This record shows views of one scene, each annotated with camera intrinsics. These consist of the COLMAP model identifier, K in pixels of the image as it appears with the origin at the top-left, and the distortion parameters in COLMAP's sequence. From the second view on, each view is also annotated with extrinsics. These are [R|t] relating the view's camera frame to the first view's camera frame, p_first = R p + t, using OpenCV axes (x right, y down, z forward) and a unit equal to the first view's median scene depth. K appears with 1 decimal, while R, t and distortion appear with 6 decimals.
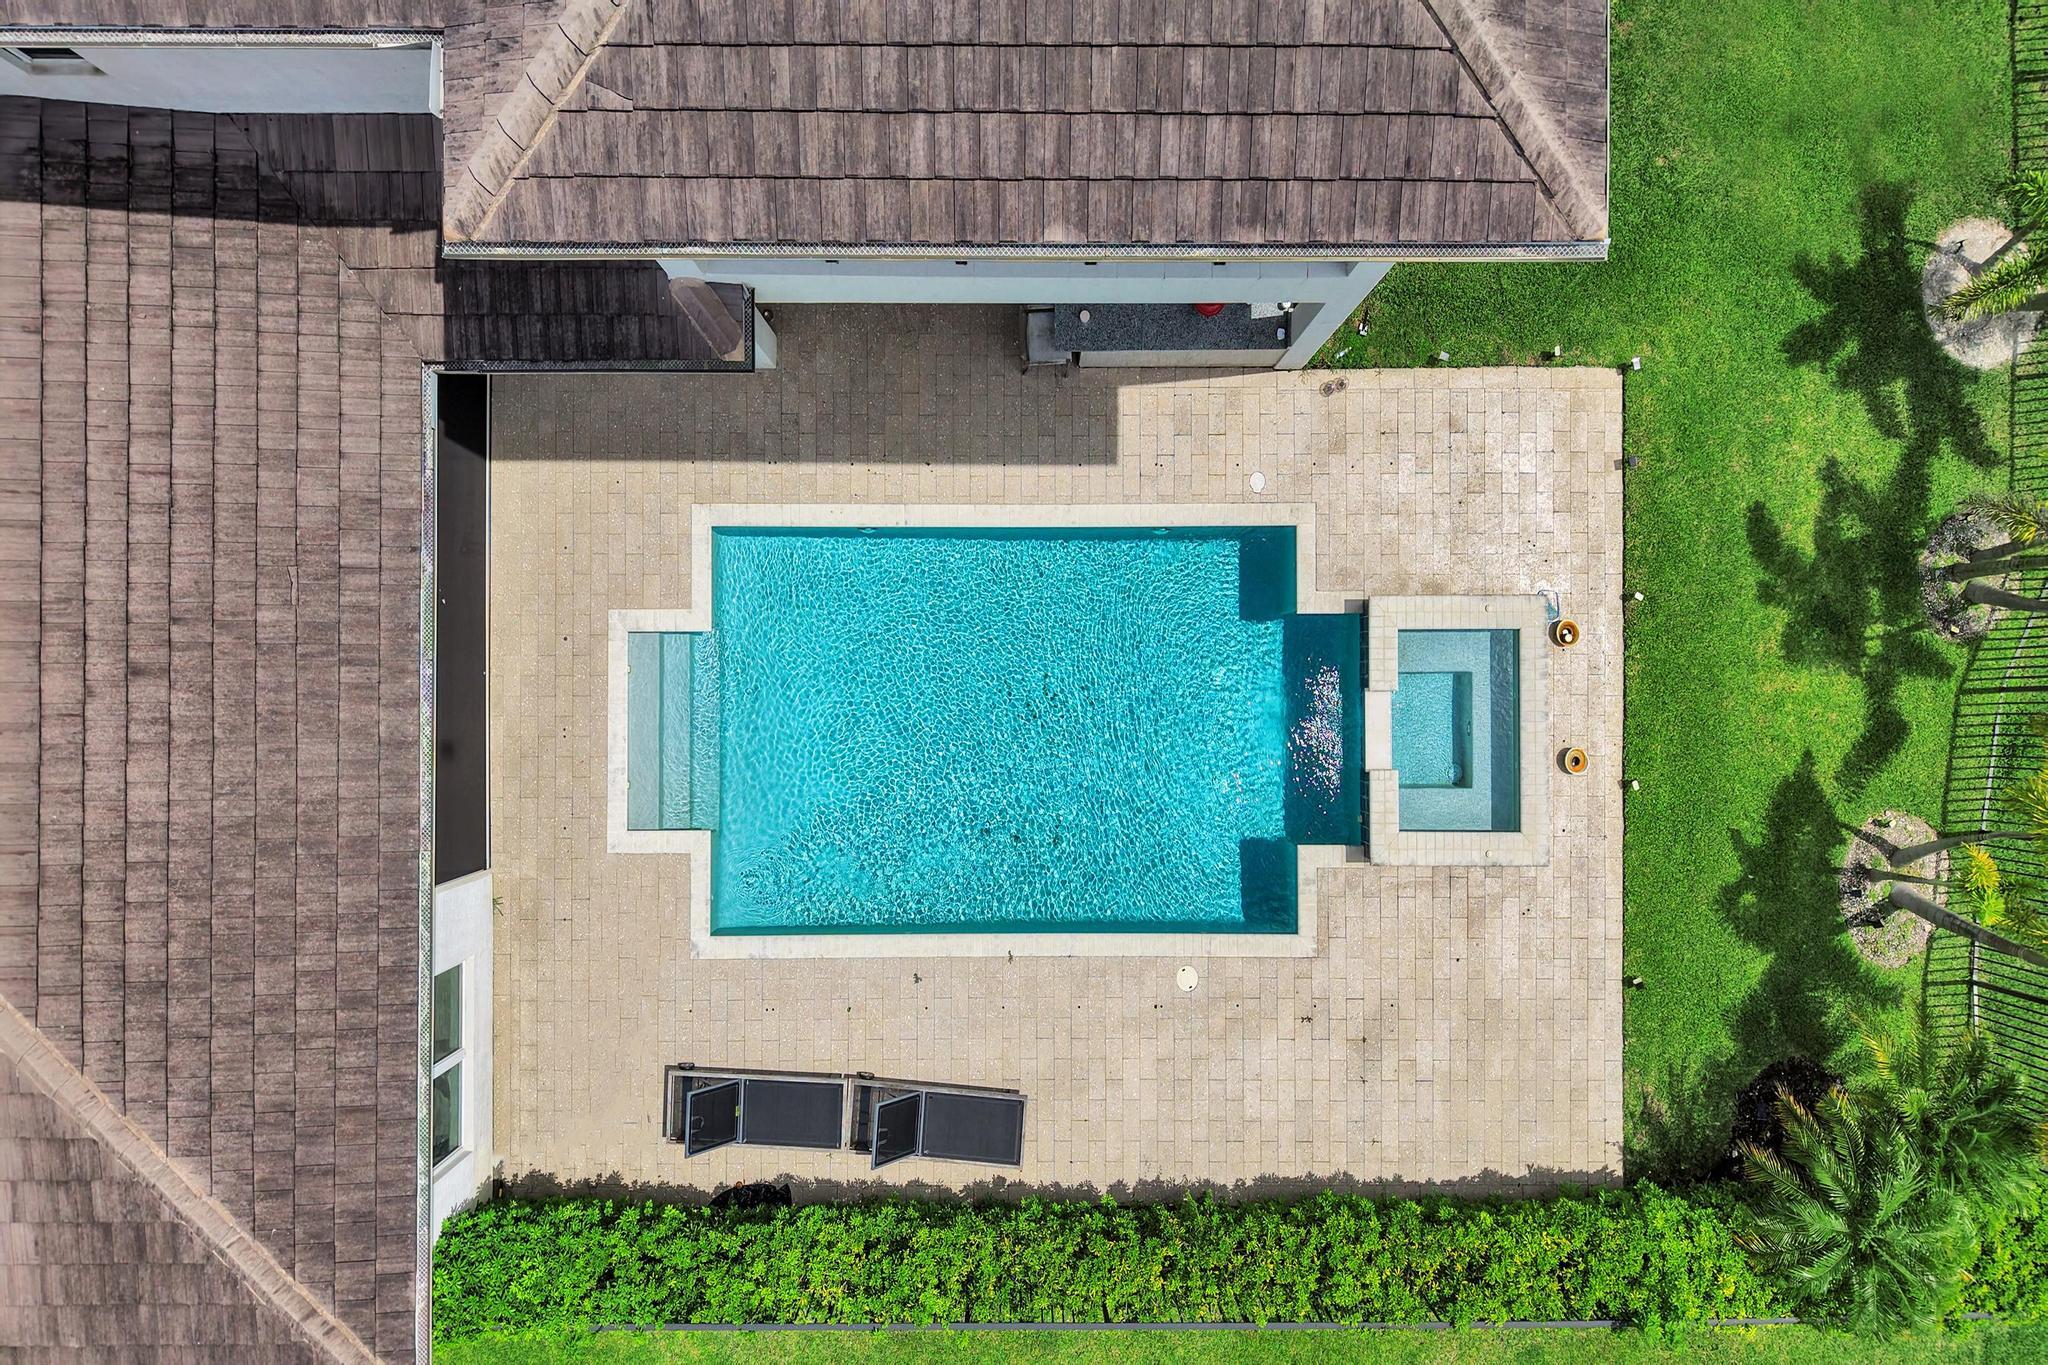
lens RADIAL K [[1361.2, 0, 1027.8], [0, 1361.2, 678.7], [0, 0, 1]] dist [0.047762, -0.047805]
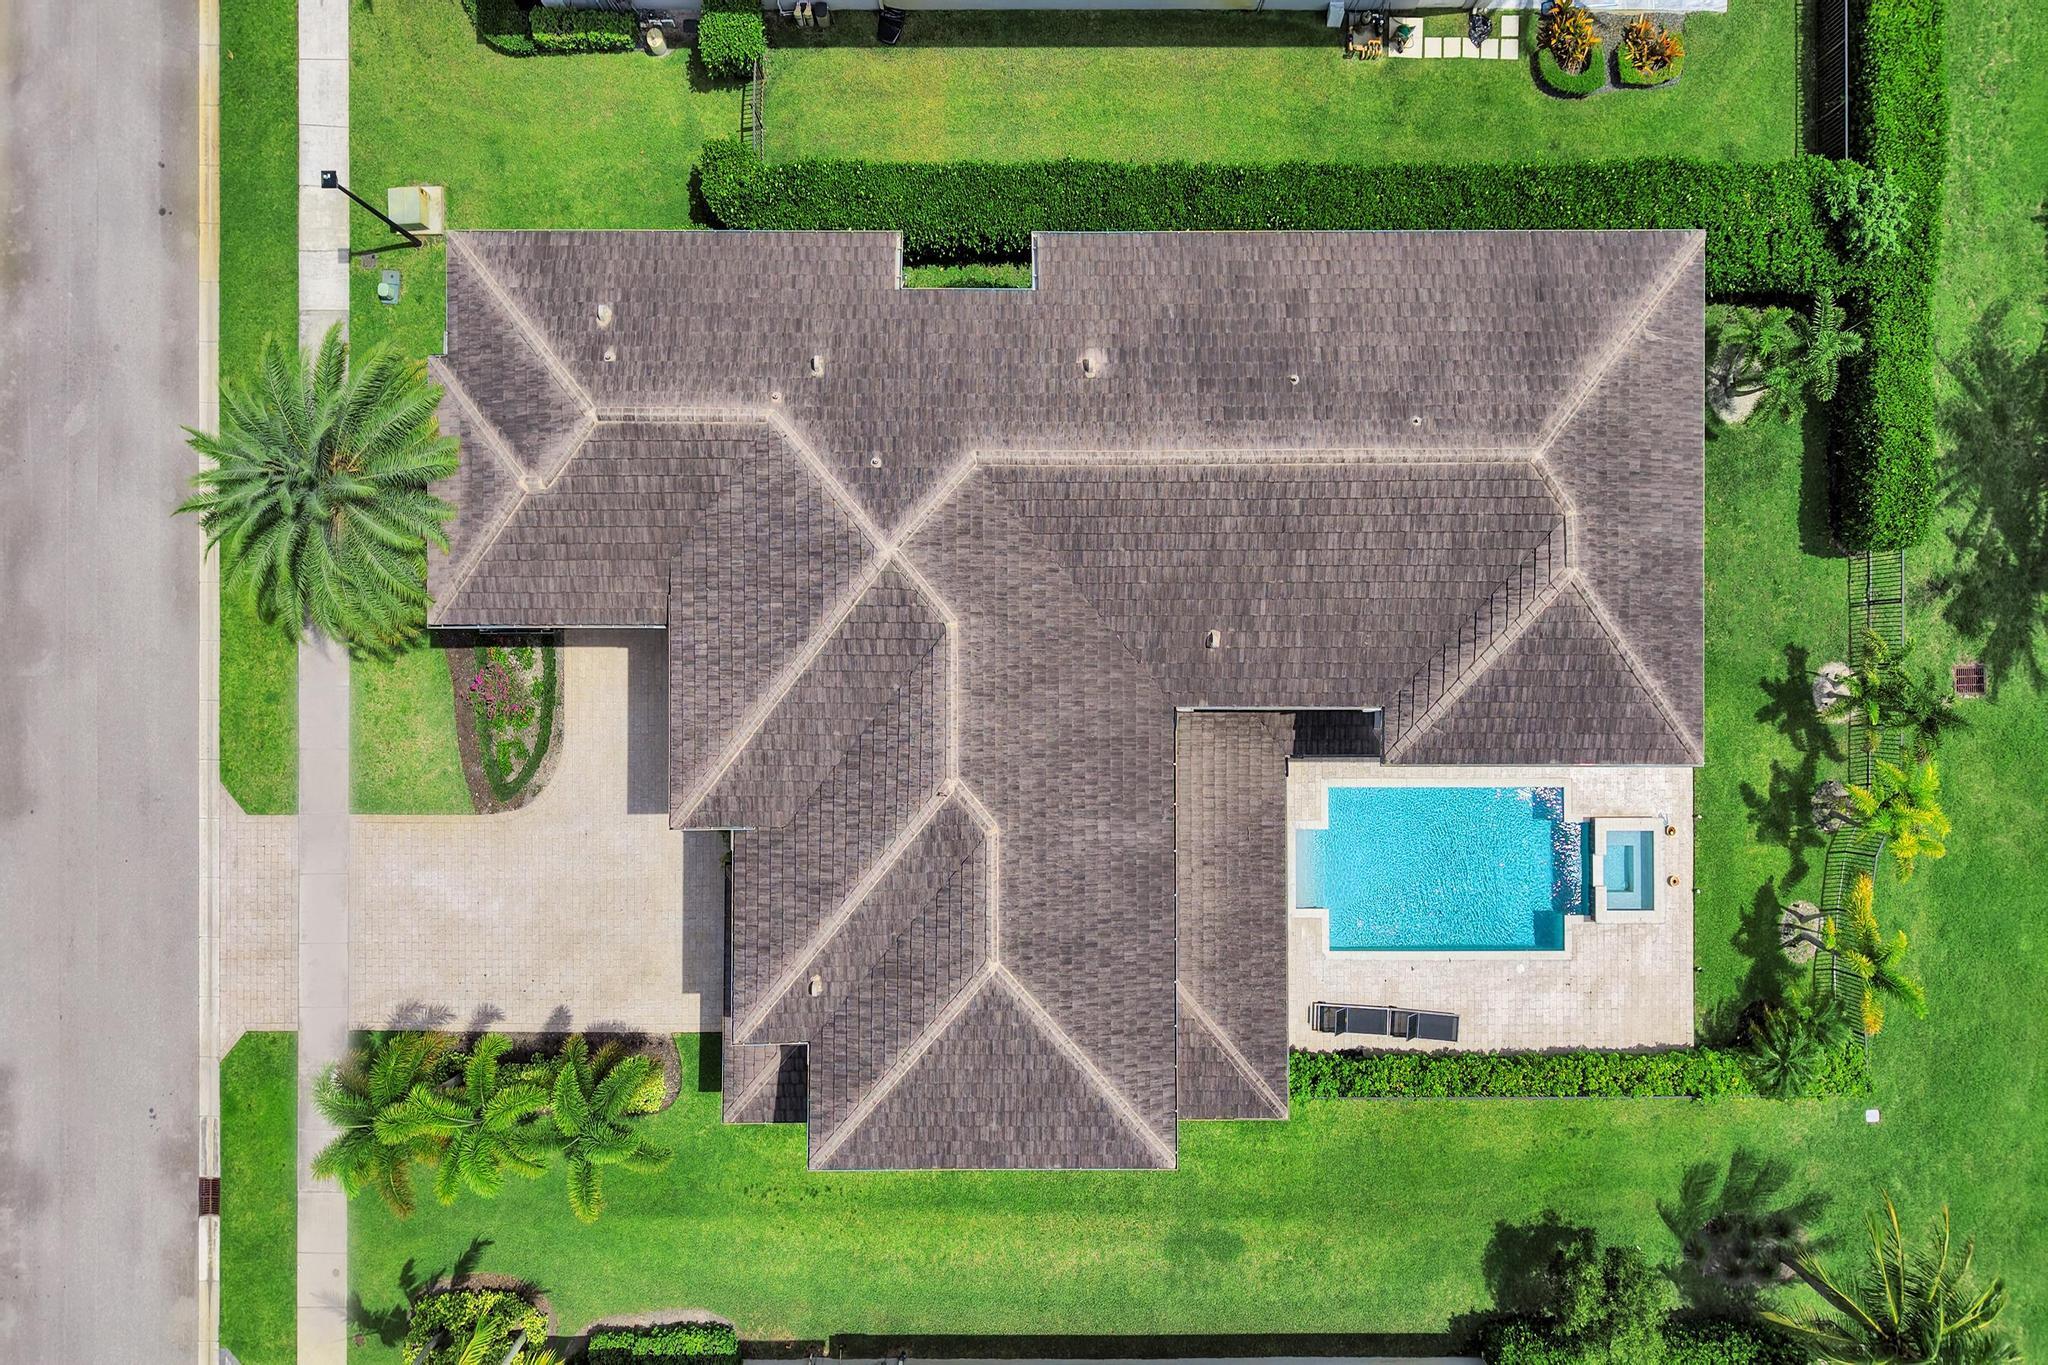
lens RADIAL K [[1361.2, 0, 1027.8], [0, 1361.2, 678.7], [0, 0, 1]] dist [0.047762, -0.047805]
pose [[0.999992, -0.001782, 0.003648, -0.796907], [0.001789, 0.999997, -0.001777, -0.309829], [-0.003645, 0.001784, 0.999992, -1.517083]]
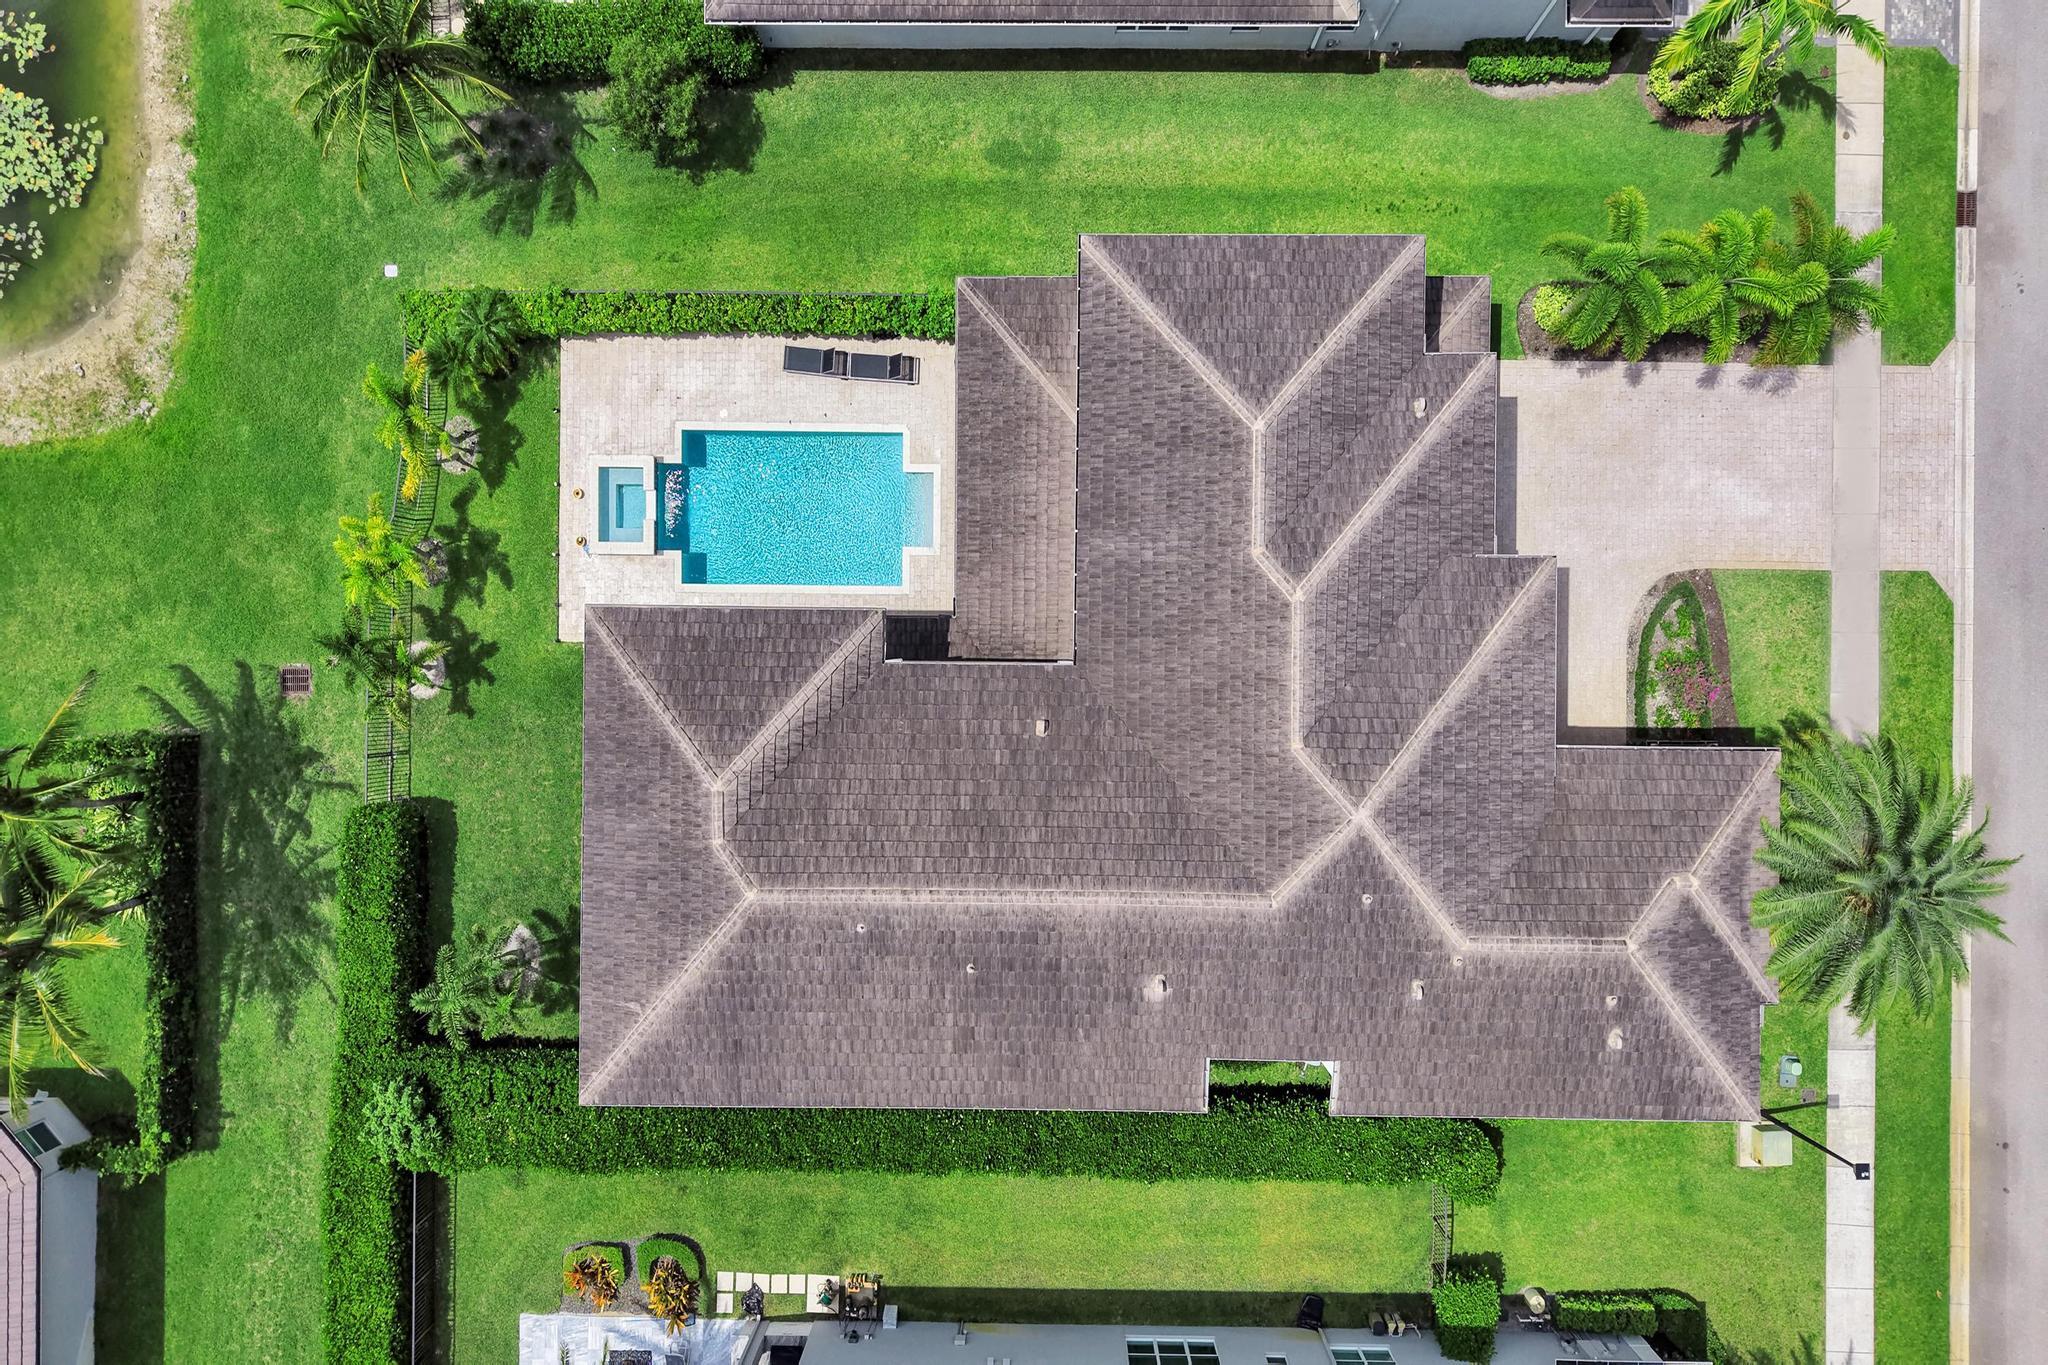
lens RADIAL K [[1361.2, 0, 1027.8], [0, 1361.2, 678.7], [0, 0, 1]] dist [0.047762, -0.047805]
pose [[-0.999911, -0.009660, 0.009250, -0.506882], [0.009681, -0.999951, 0.002247, -0.297832], [0.009227, 0.002337, 0.999955, -1.661604]]
